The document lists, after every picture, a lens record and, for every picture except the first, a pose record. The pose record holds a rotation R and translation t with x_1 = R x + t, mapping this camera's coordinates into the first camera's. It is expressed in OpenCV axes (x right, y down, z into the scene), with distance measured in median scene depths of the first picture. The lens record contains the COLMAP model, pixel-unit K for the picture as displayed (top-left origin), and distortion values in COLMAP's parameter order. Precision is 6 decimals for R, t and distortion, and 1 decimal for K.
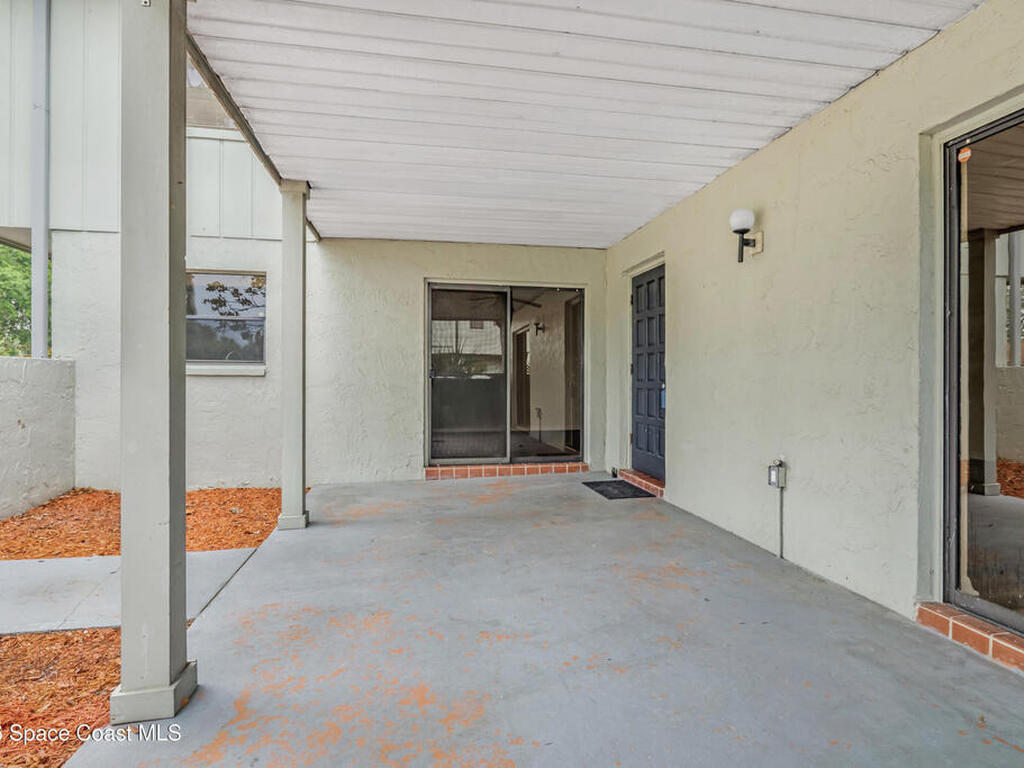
lens RADIAL K [[537.3, 0, 524.9], [0, 537.3, 373.4], [0, 0, 1]] dist [-0.014157, 0.002997]
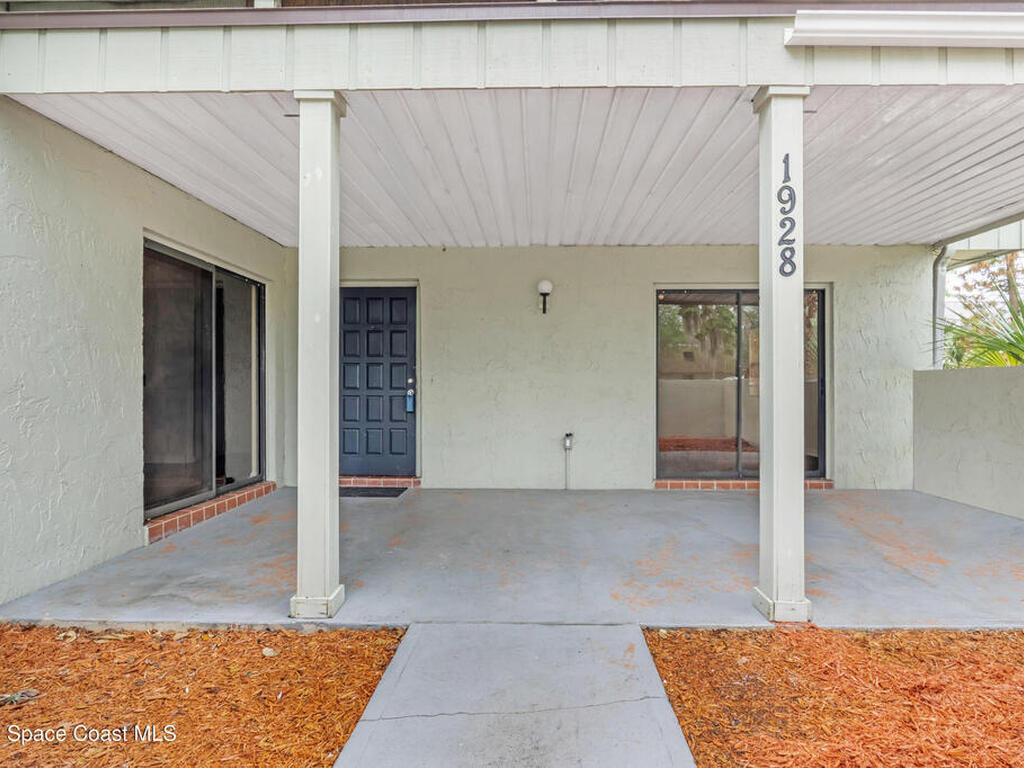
lens RADIAL K [[537.3, 0, 514.0], [0, 537.3, 385.6], [0, 0, 1]] dist [-0.014157, 0.002997]
pose [[0.238337, 0.002406, 0.971180, -1.275495], [-0.007167, 0.999974, -0.000719, 0.010525], [-0.971156, -0.006789, 0.238348, 0.770599]]
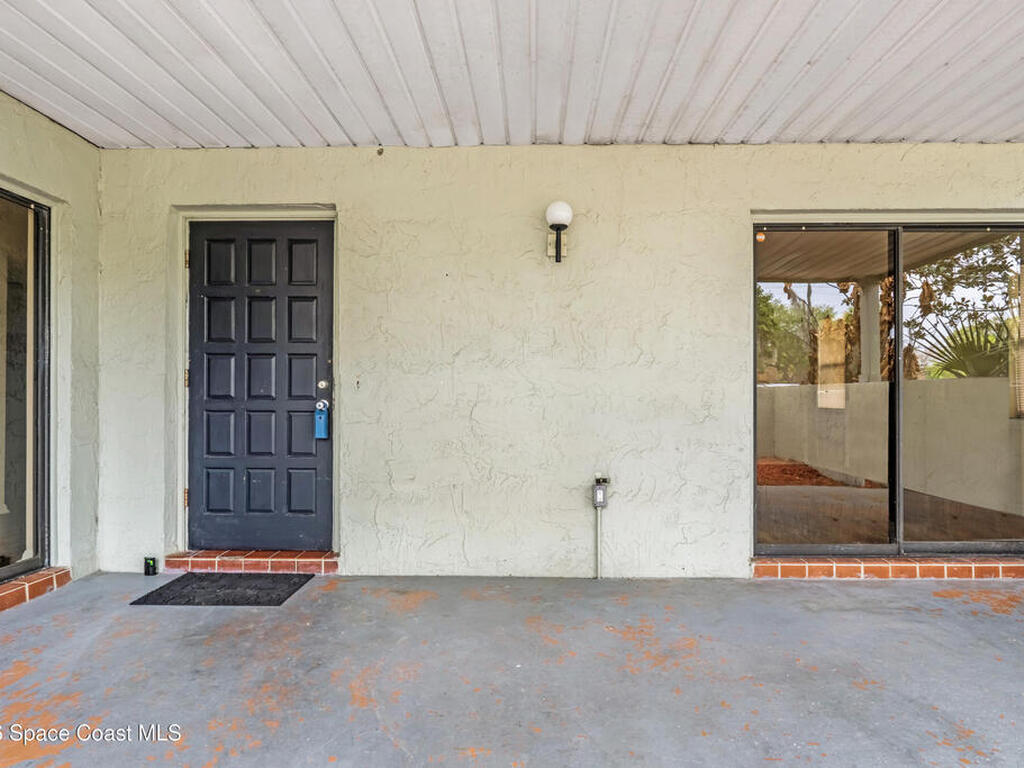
lens RADIAL K [[537.3, 0, 524.9], [0, 537.3, 390.2], [0, 0, 1]] dist [-0.014157, 0.002997]
pose [[0.230213, 0.001468, 0.973139, -0.510746], [-0.007675, 0.999971, 0.000308, 0.003495], [-0.973110, -0.007539, 0.230218, 0.925987]]
